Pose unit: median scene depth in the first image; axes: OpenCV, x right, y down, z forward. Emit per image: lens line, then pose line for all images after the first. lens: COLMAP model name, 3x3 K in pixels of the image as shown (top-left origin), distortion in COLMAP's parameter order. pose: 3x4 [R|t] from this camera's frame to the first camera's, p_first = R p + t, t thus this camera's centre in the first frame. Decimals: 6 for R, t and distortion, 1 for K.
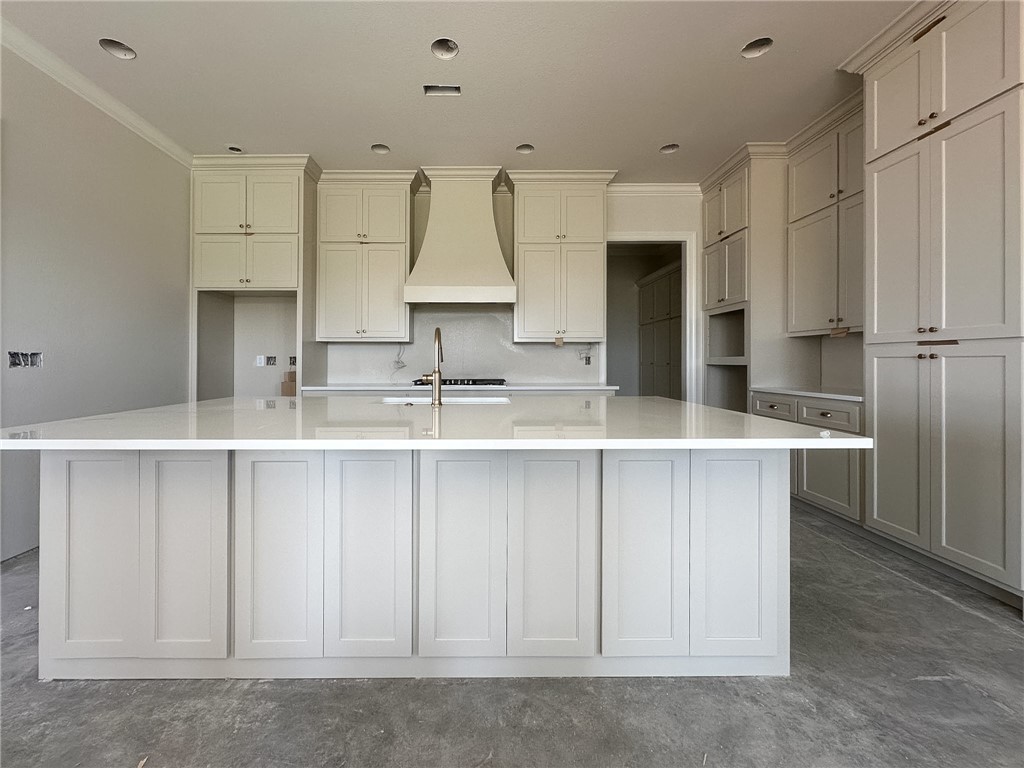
lens RADIAL K [[463.5, 0, 510.5], [0, 463.5, 358.6], [0, 0, 1]] dist [-0.000917, 0.000254]
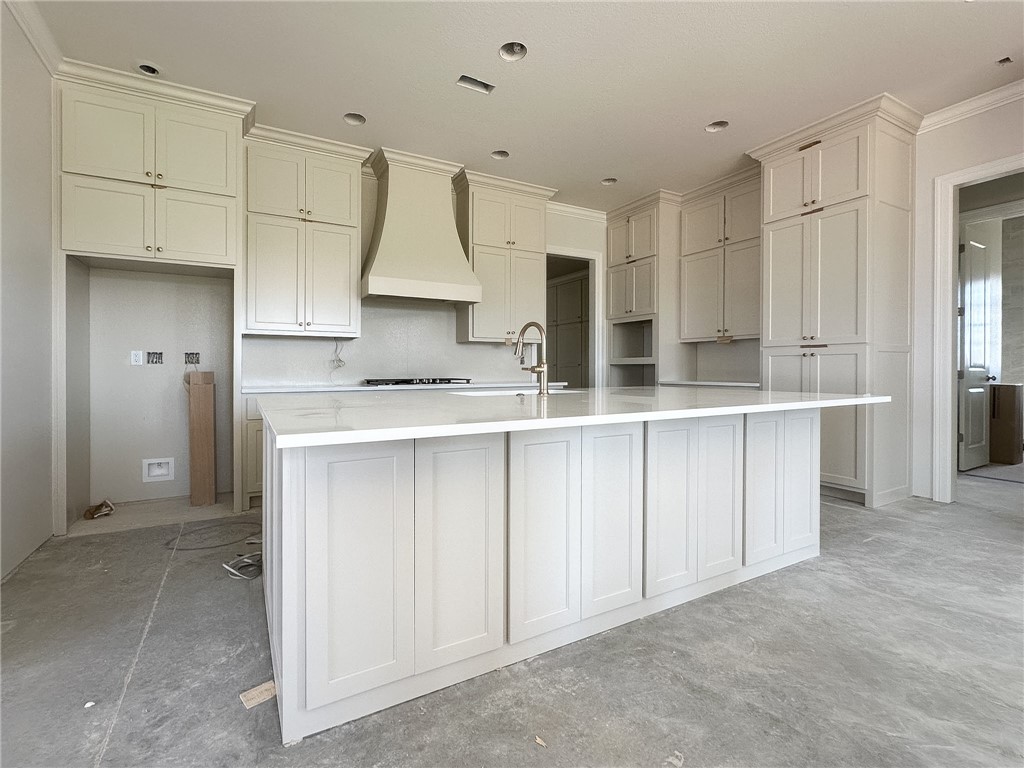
lens RADIAL K [[477.6, 0, 512.1], [0, 477.6, 372.3], [0, 0, 1]] dist [0.000140, -0.000067]
pose [[0.871775, -0.004717, 0.489884, -0.484776], [-0.000956, 0.999935, 0.011328, 0.023188], [-0.489905, -0.010344, 0.871714, 0.049572]]
